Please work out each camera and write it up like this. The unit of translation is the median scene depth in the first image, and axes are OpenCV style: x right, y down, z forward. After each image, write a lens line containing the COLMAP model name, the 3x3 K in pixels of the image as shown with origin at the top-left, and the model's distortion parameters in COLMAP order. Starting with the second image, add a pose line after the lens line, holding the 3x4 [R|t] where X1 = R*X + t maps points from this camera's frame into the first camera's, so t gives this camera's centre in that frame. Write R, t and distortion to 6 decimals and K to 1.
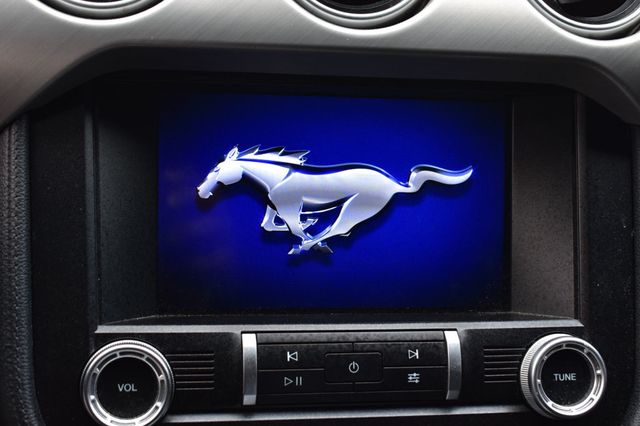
lens RADIAL K [[1036.1, 0, 322.2], [0, 1036.1, 219.0], [0, 0, 1]] dist [-0.021926, 0.000000]
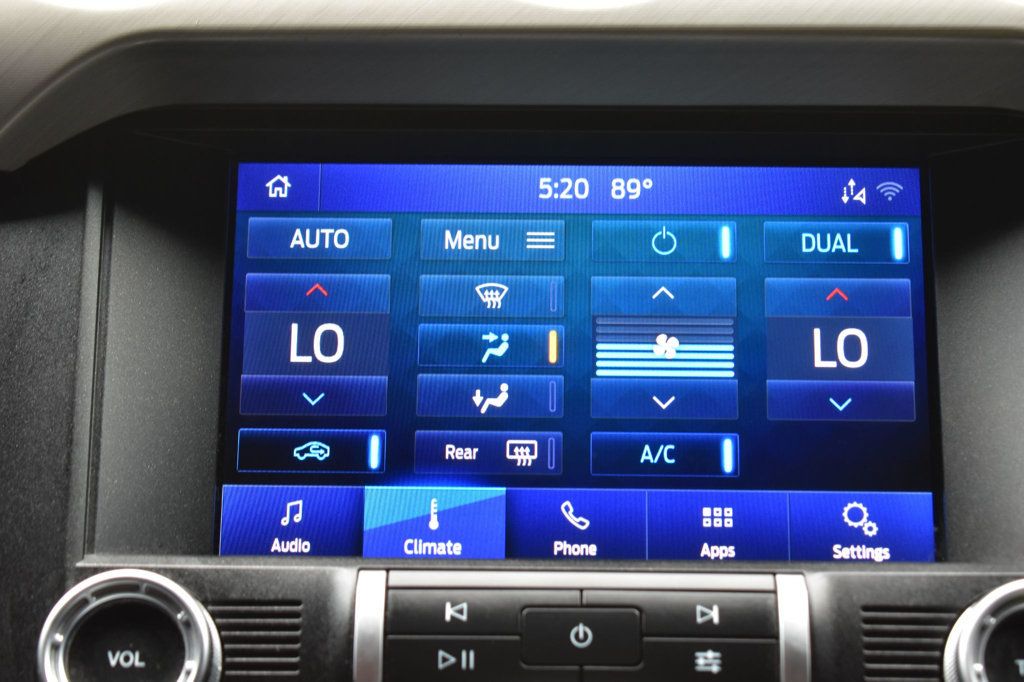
lens RADIAL K [[2306.4, 0, 513.2], [0, 2306.4, 342.2], [0, 0, 1]] dist [0.055521, 0.000000]
pose [[0.978850, -0.056201, -0.196707, 0.224564], [-0.002581, 0.958055, -0.286572, 0.326753], [0.204562, 0.281019, 0.937647, -0.076948]]
